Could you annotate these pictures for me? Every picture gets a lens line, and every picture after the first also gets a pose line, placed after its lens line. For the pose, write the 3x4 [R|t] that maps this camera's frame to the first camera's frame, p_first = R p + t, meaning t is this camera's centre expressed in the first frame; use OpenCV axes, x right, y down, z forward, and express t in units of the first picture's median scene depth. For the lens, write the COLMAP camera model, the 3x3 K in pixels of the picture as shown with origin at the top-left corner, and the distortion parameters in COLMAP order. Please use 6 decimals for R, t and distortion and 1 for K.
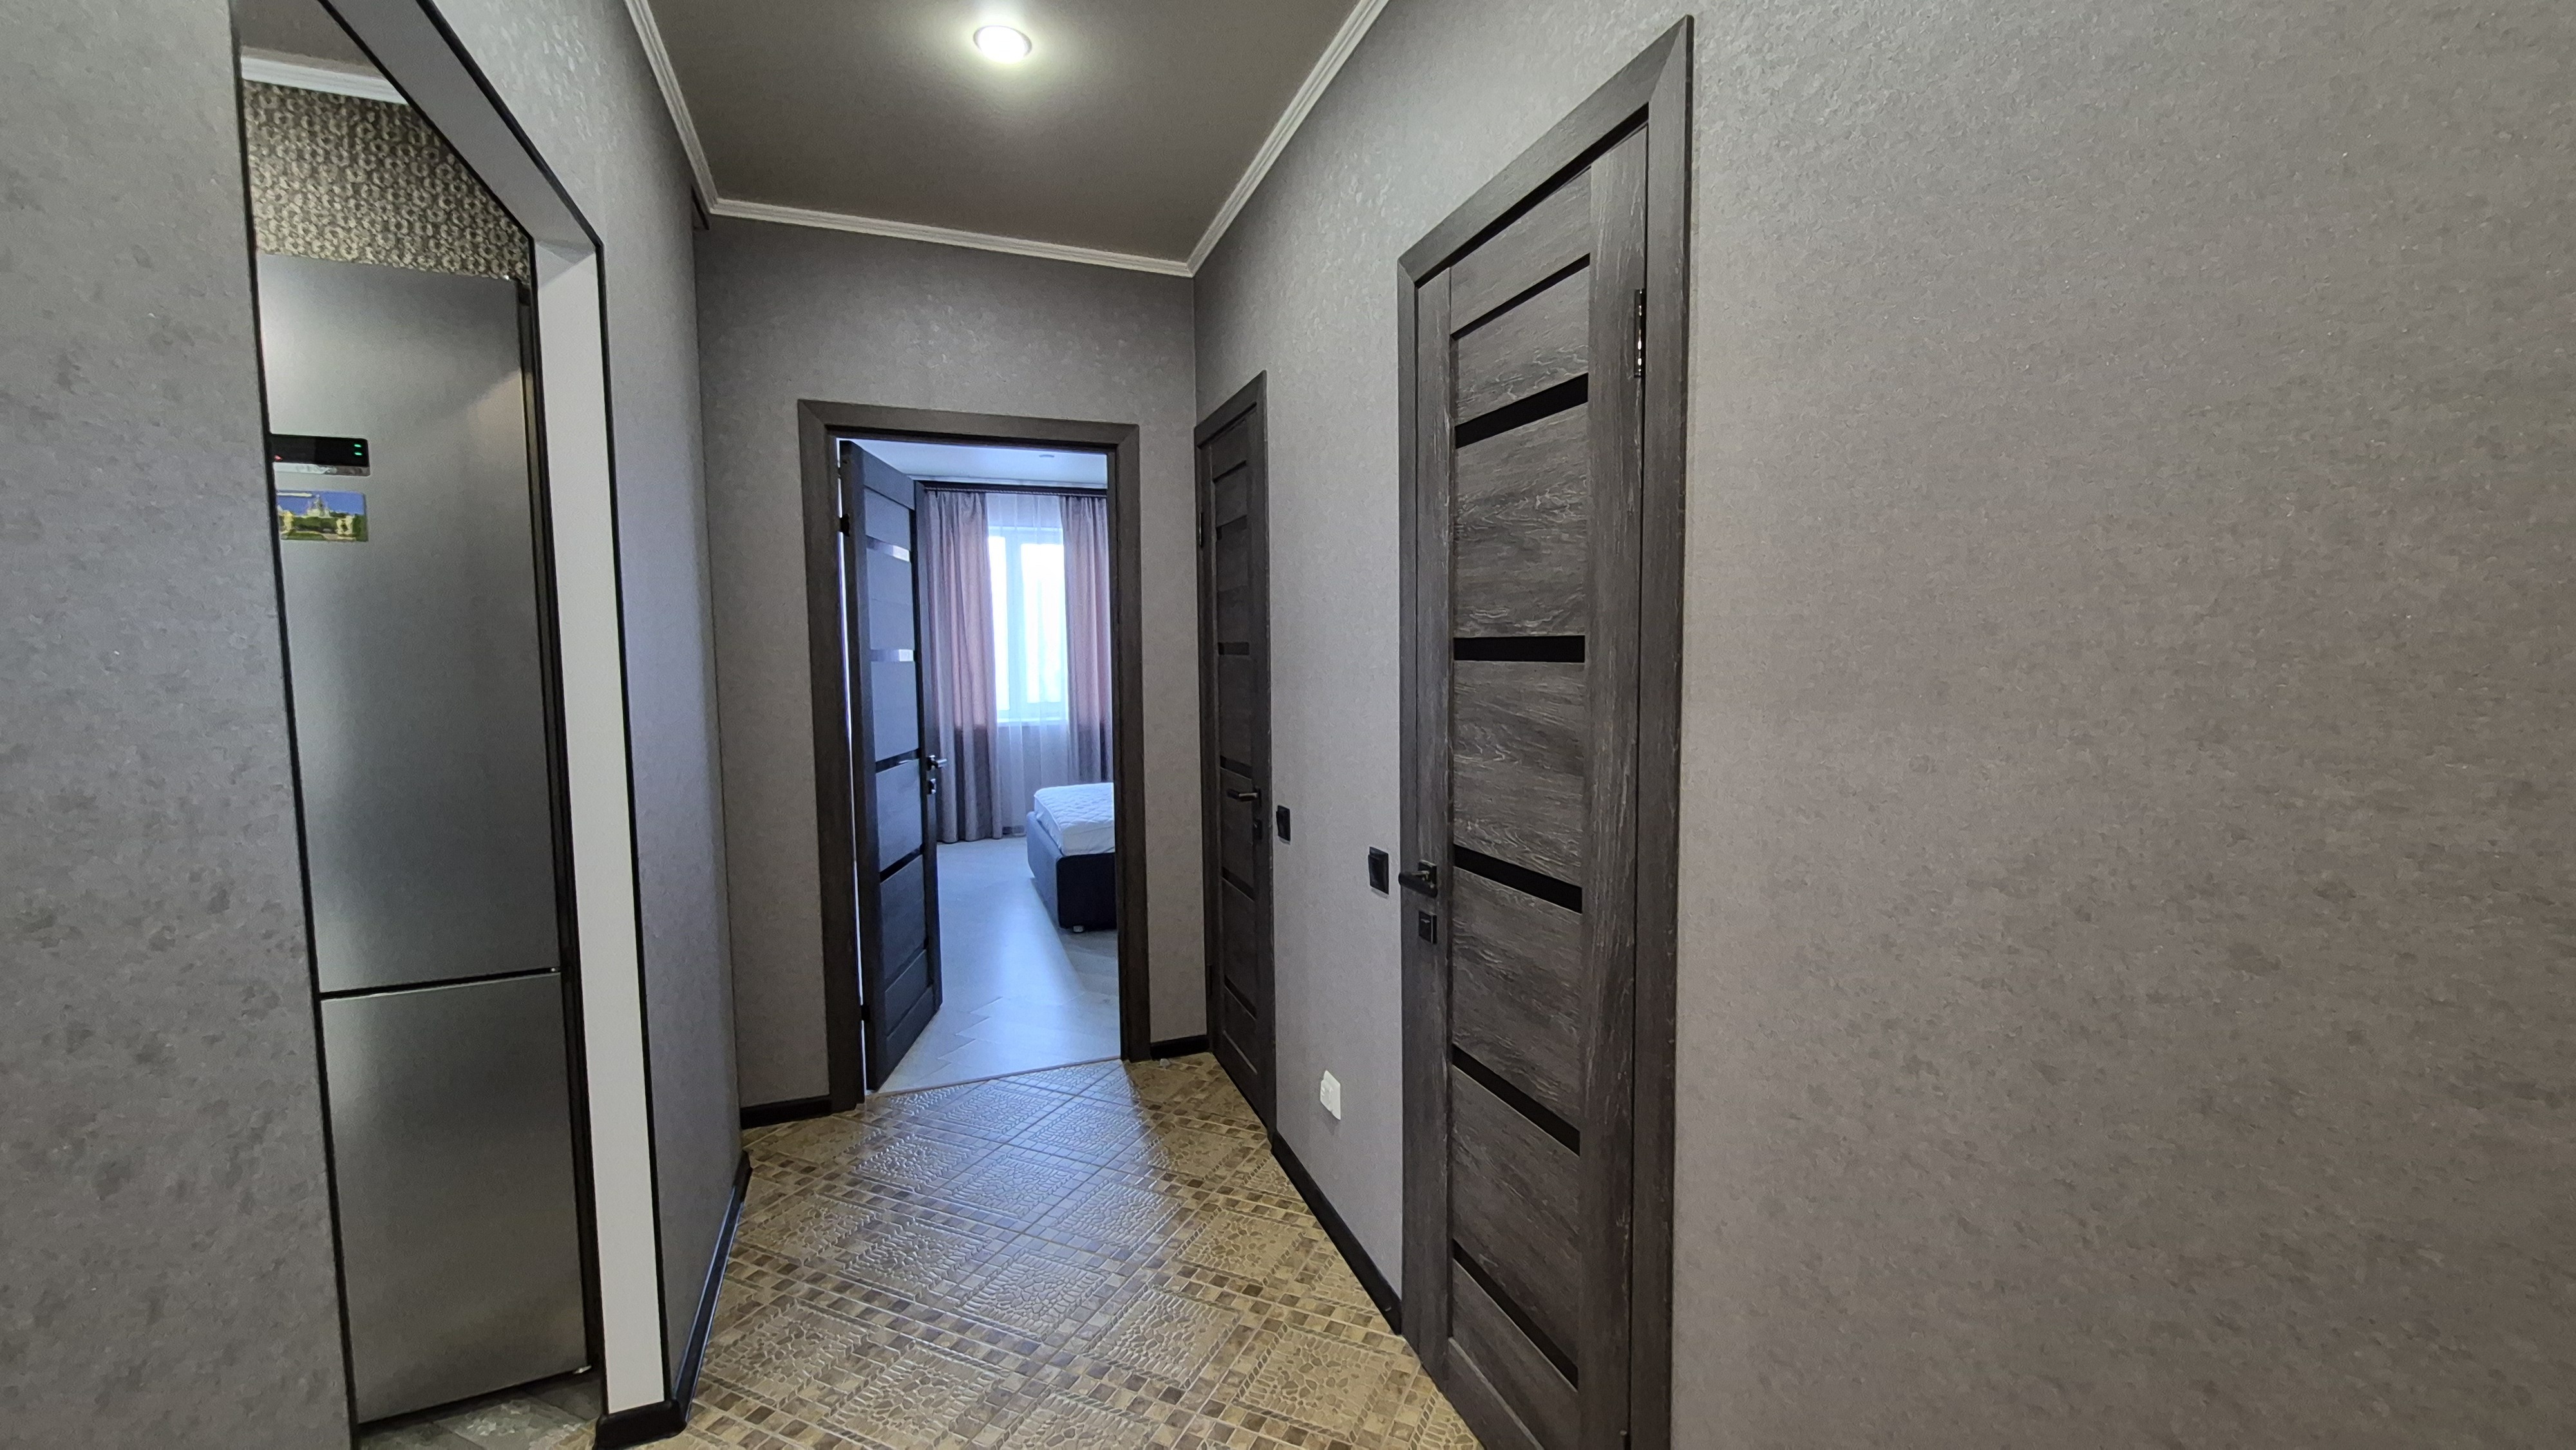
lens RADIAL K [[1028.0, 0, 1292.3], [0, 1028.0, 727.9], [0, 0, 1]] dist [0.003748, 0.000409]
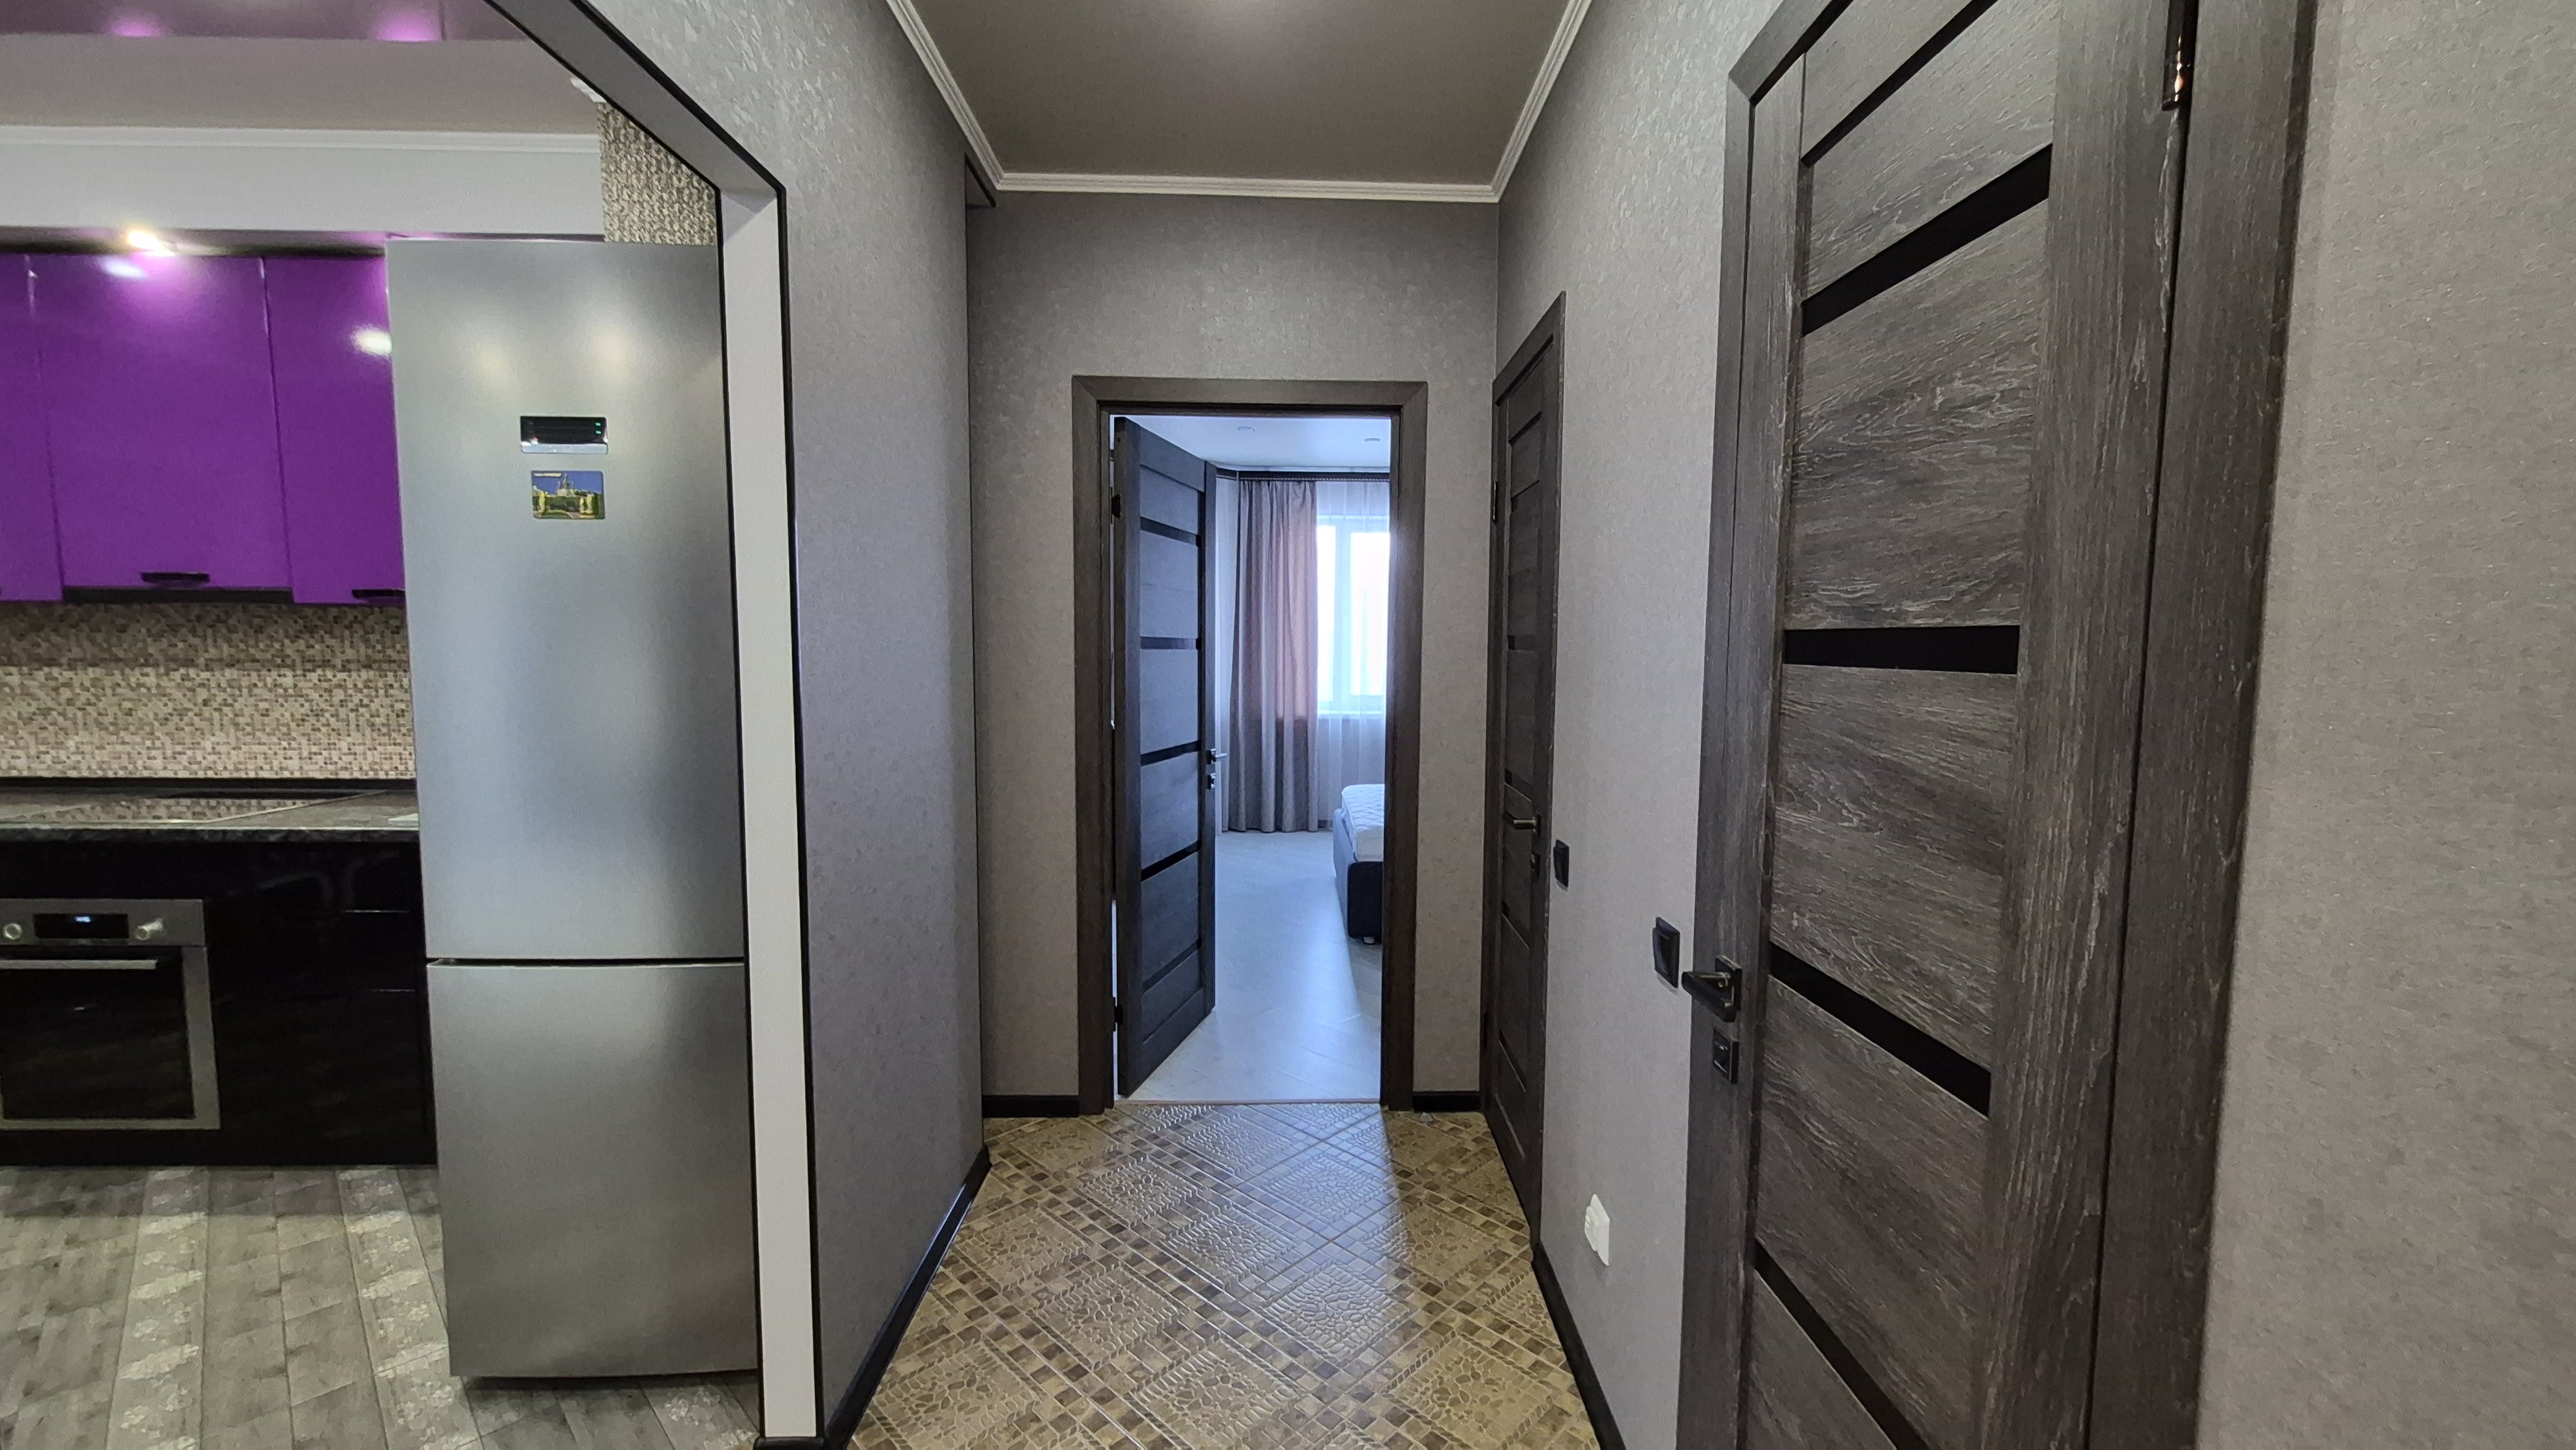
lens RADIAL K [[1028.0, 0, 1292.3], [0, 1028.0, 727.9], [0, 0, 1]] dist [0.003748, 0.000409]
pose [[0.942750, 0.045079, -0.330440, 0.077715], [-0.043003, 0.998982, 0.013594, -0.019399], [0.330717, 0.001394, 0.943729, 0.267538]]
